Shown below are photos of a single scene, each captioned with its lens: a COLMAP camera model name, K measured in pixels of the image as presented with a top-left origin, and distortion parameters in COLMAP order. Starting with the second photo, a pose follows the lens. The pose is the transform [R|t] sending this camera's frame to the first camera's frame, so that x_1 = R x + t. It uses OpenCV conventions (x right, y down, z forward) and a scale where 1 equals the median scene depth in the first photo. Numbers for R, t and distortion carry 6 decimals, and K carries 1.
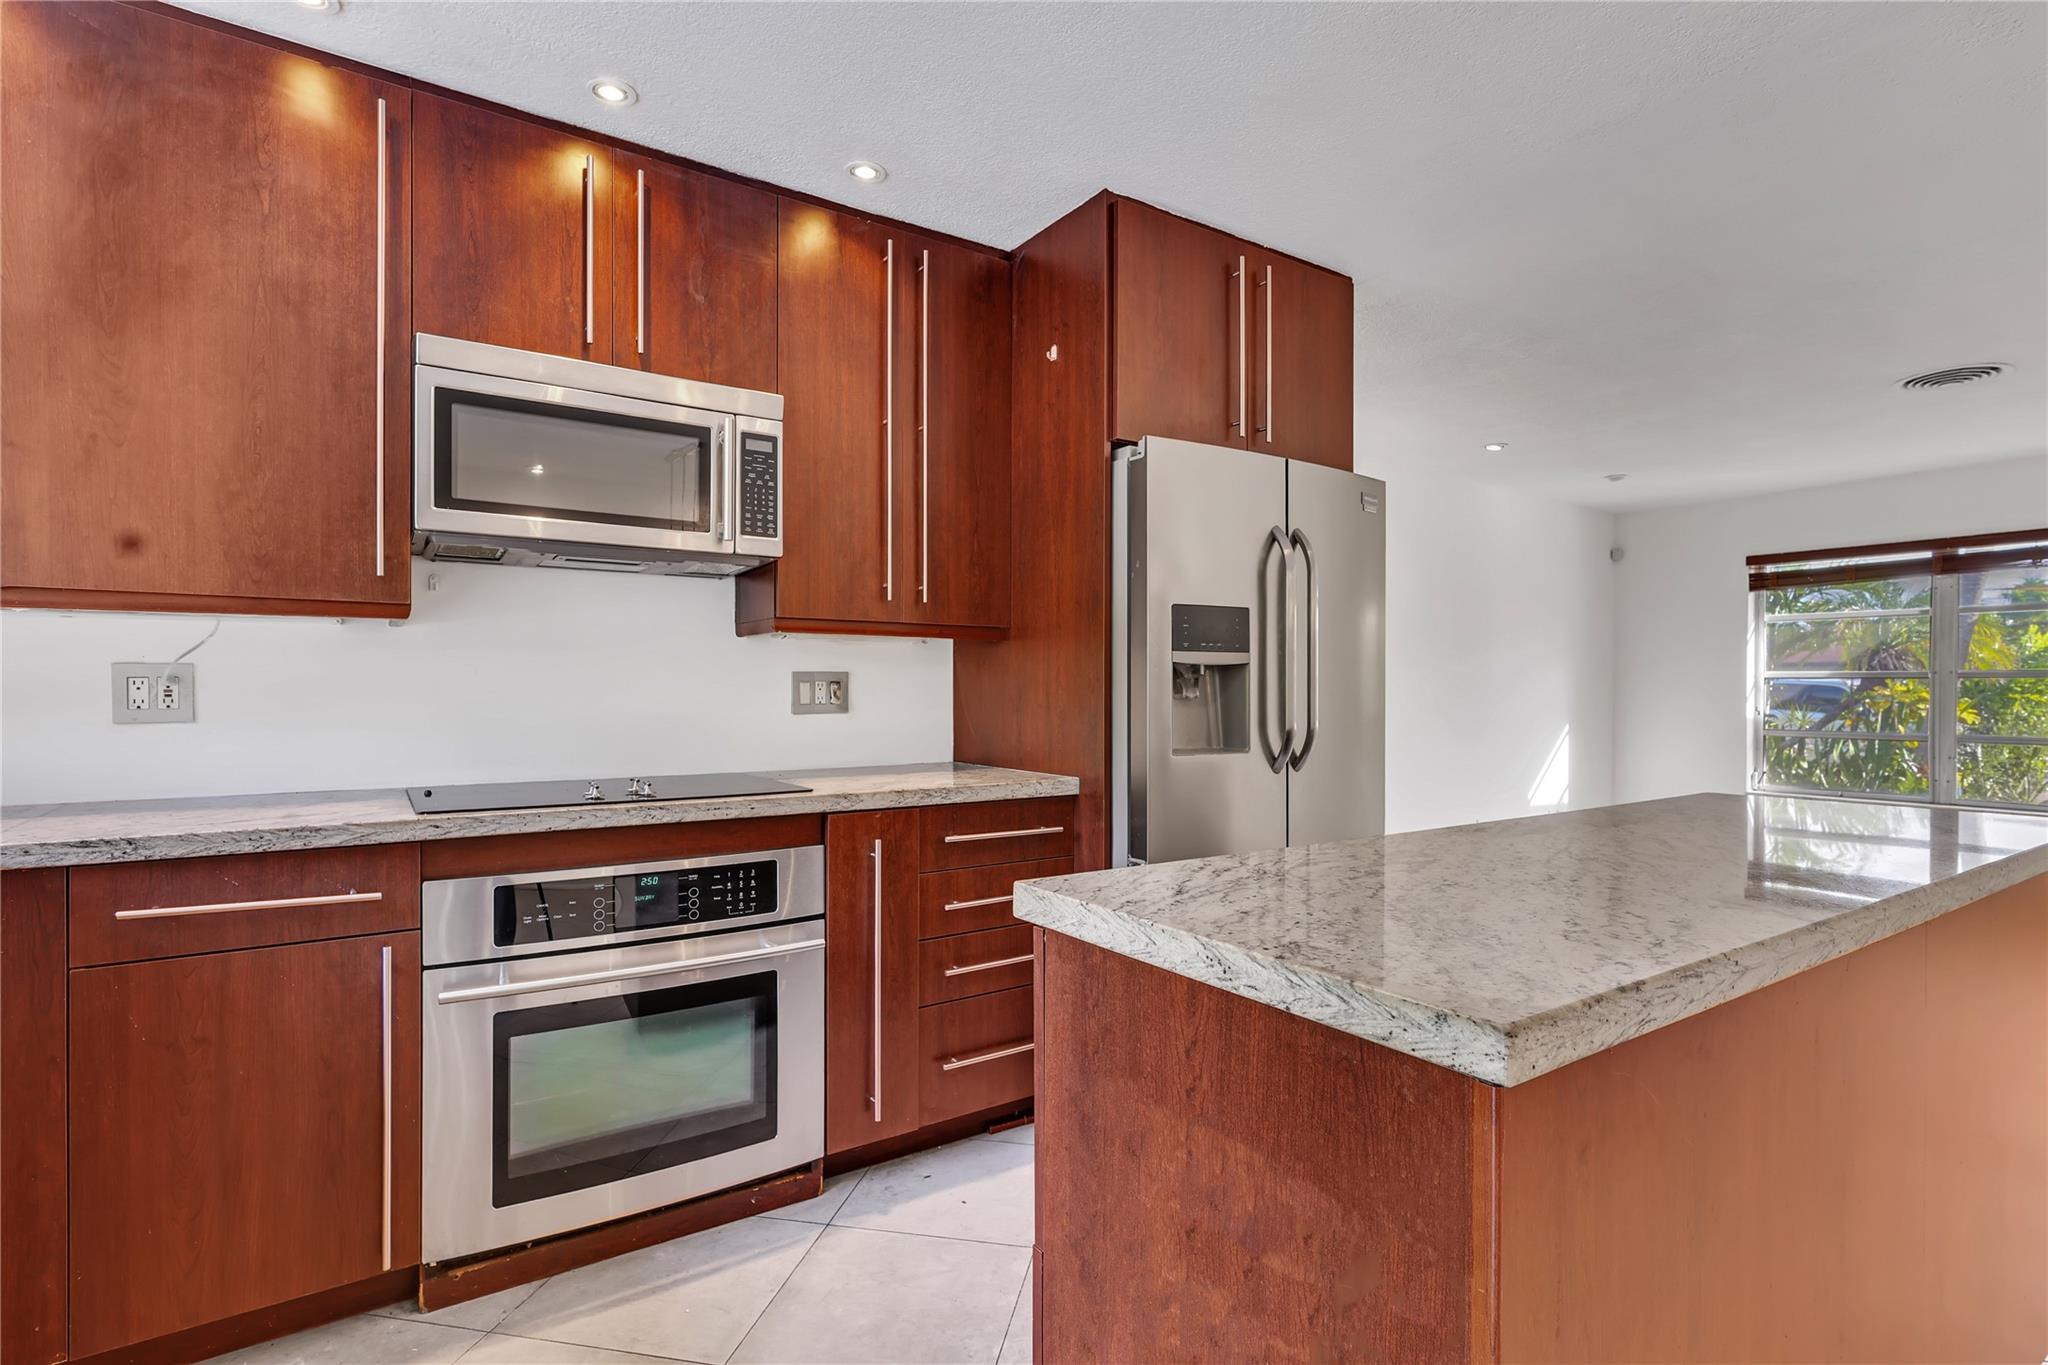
lens RADIAL K [[1010.9, 0, 1079.6], [0, 1010.9, 694.6], [0, 0, 1]] dist [-0.002755, 0.001751]
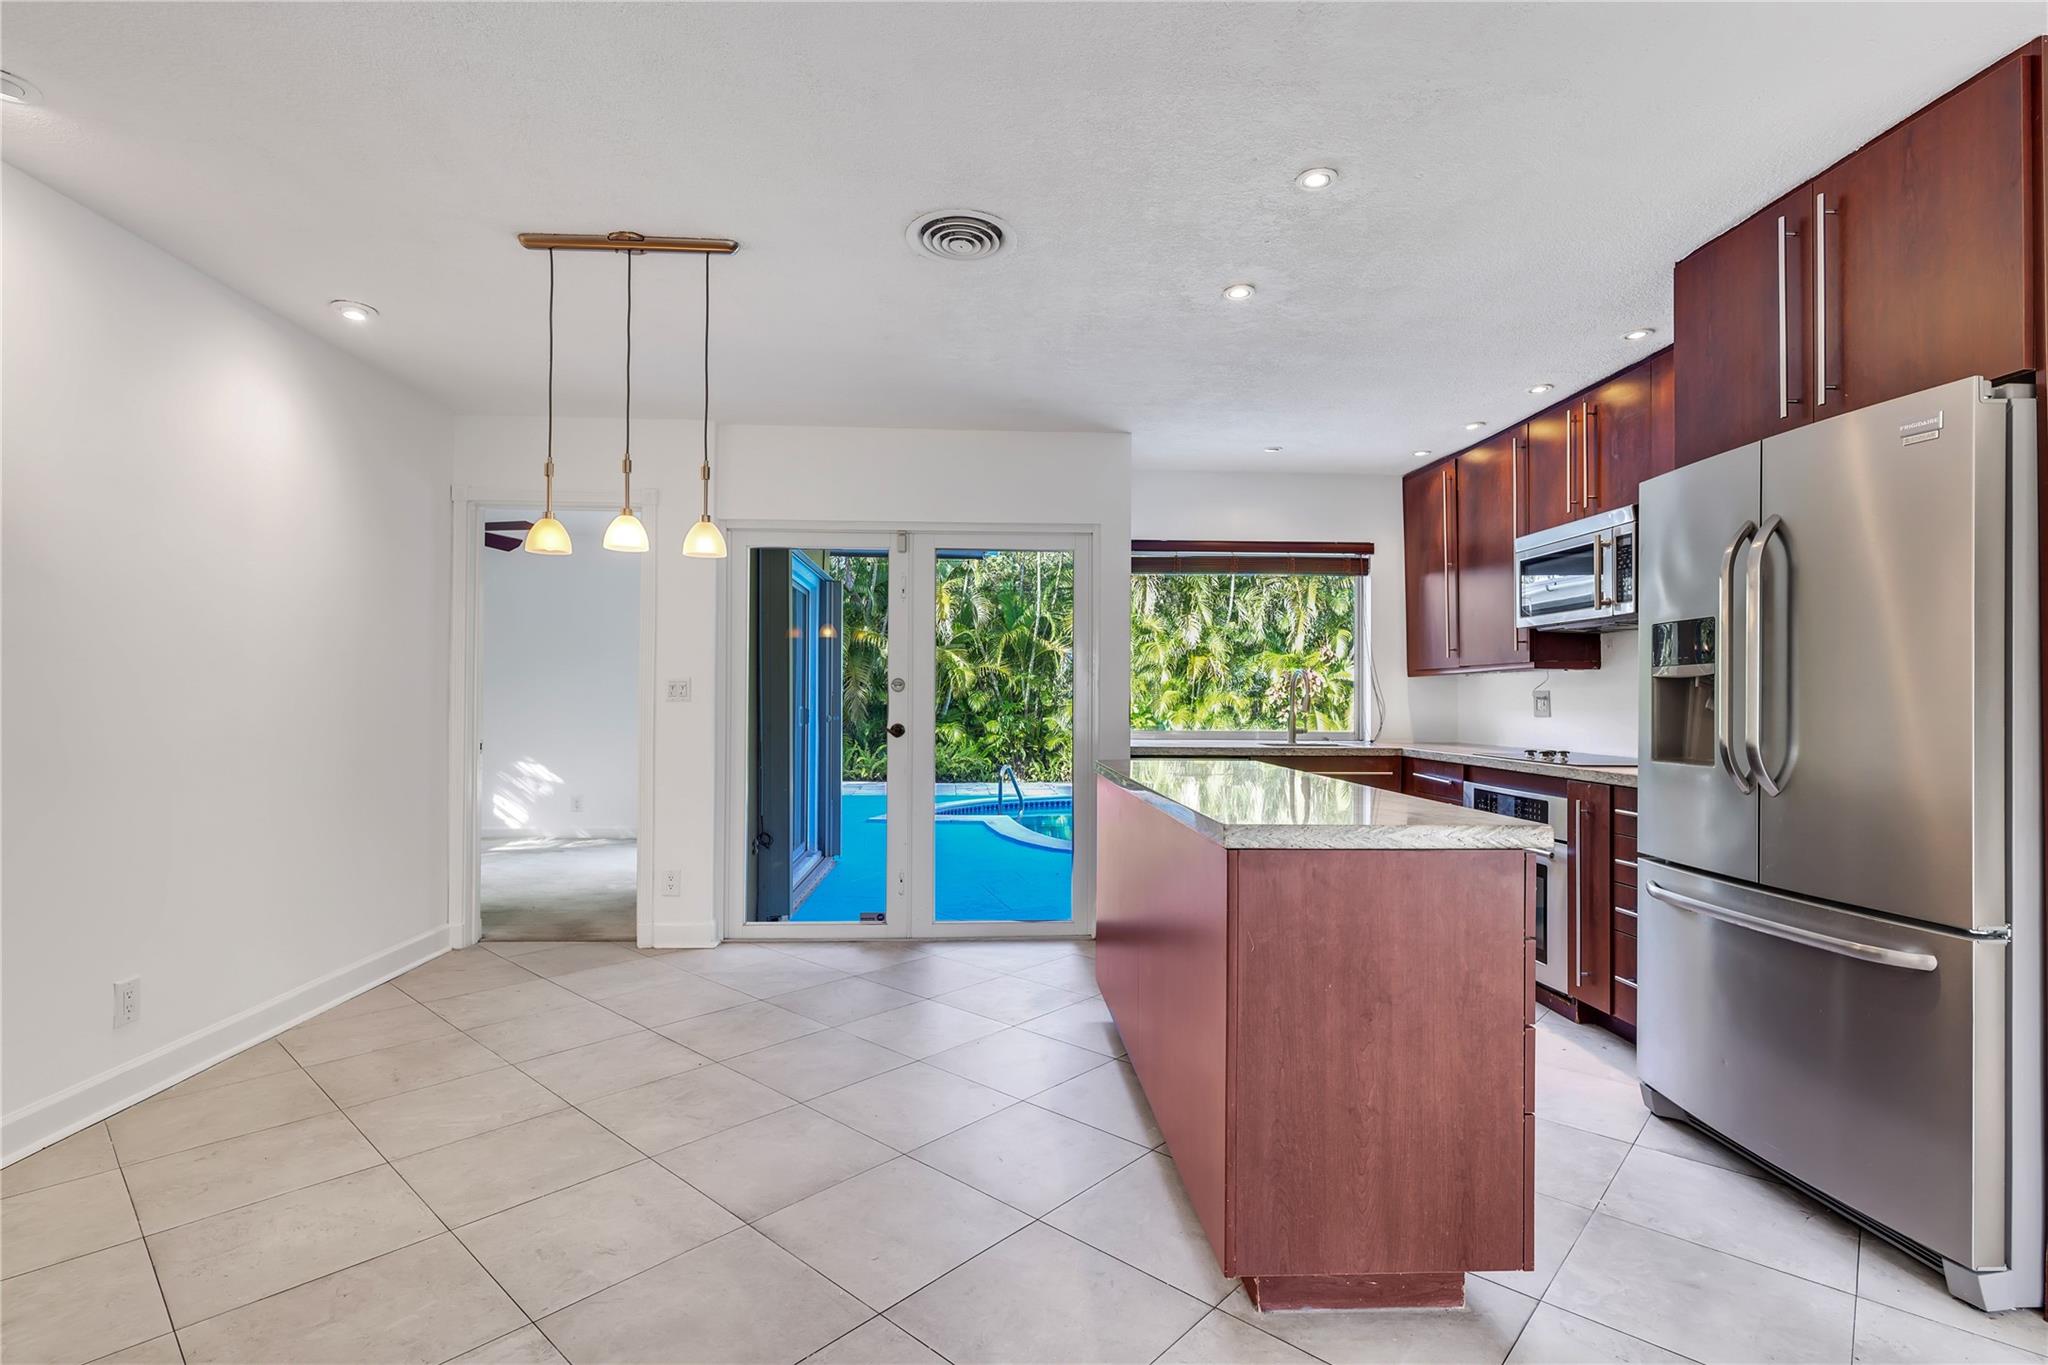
lens RADIAL K [[961.6, 0, 1015.2], [0, 961.6, 688.6], [0, 0, 1]] dist [0.002060, 0.000361]
pose [[-0.548713, -0.015437, -0.835868, 1.512211], [-0.012717, 0.999868, -0.010117, 0.000379], [0.835914, 0.005079, -0.548837, 1.115825]]
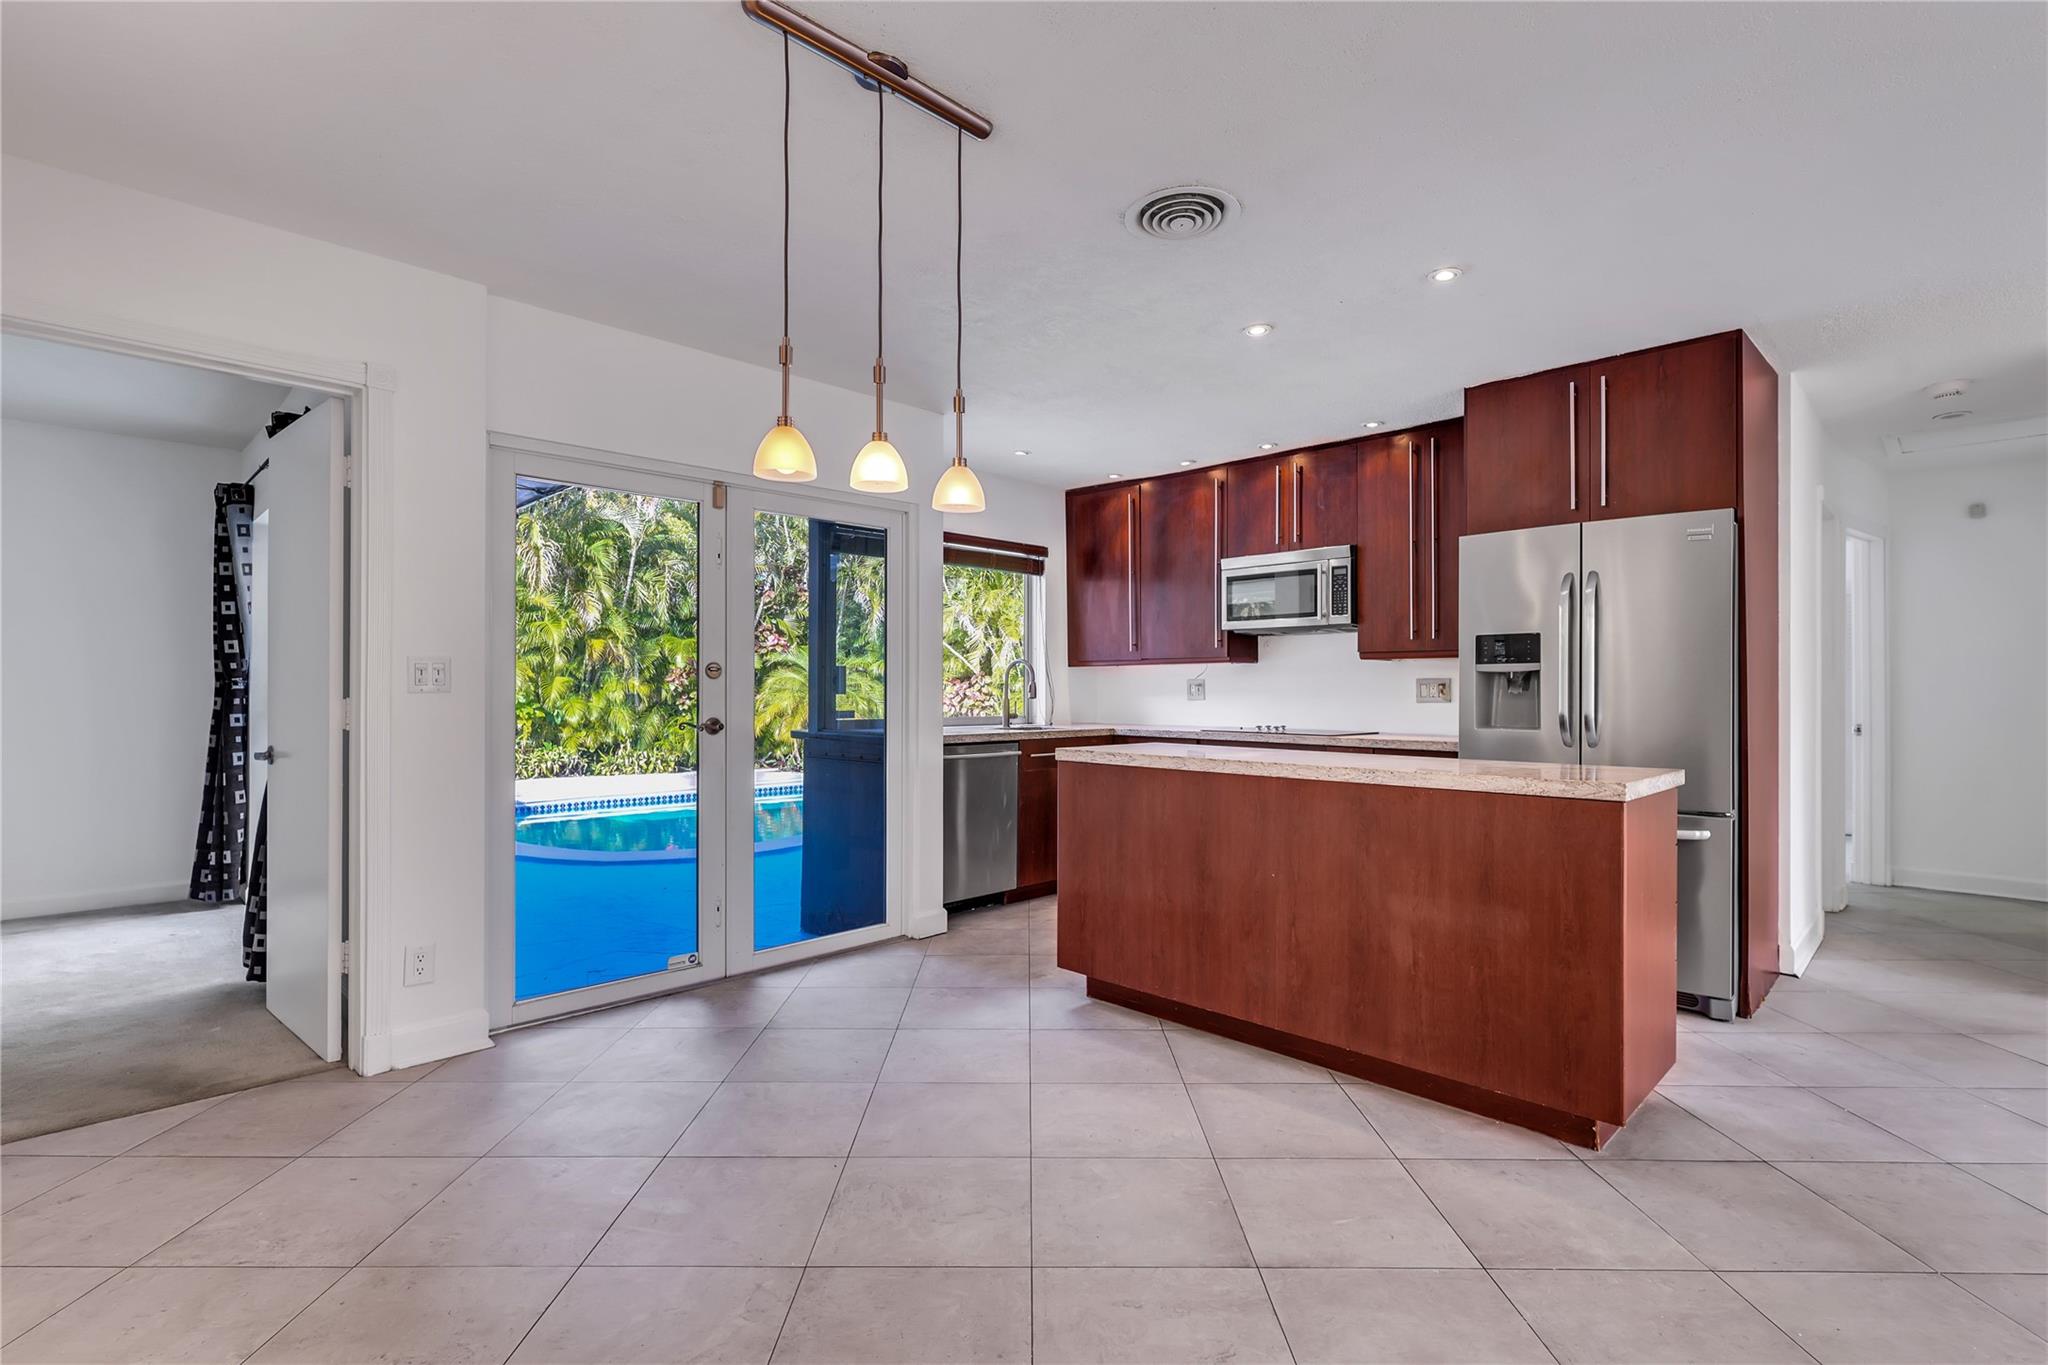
lens RADIAL K [[964.3, 0, 1024.0], [0, 964.3, 682.5], [0, 0, 1]] dist [0.000458, 0.000226]
pose [[0.156856, -0.008662, -0.987584, 1.676828], [-0.007876, 0.999919, -0.010021, 0.008673], [0.987590, 0.009350, 0.156775, 0.049846]]
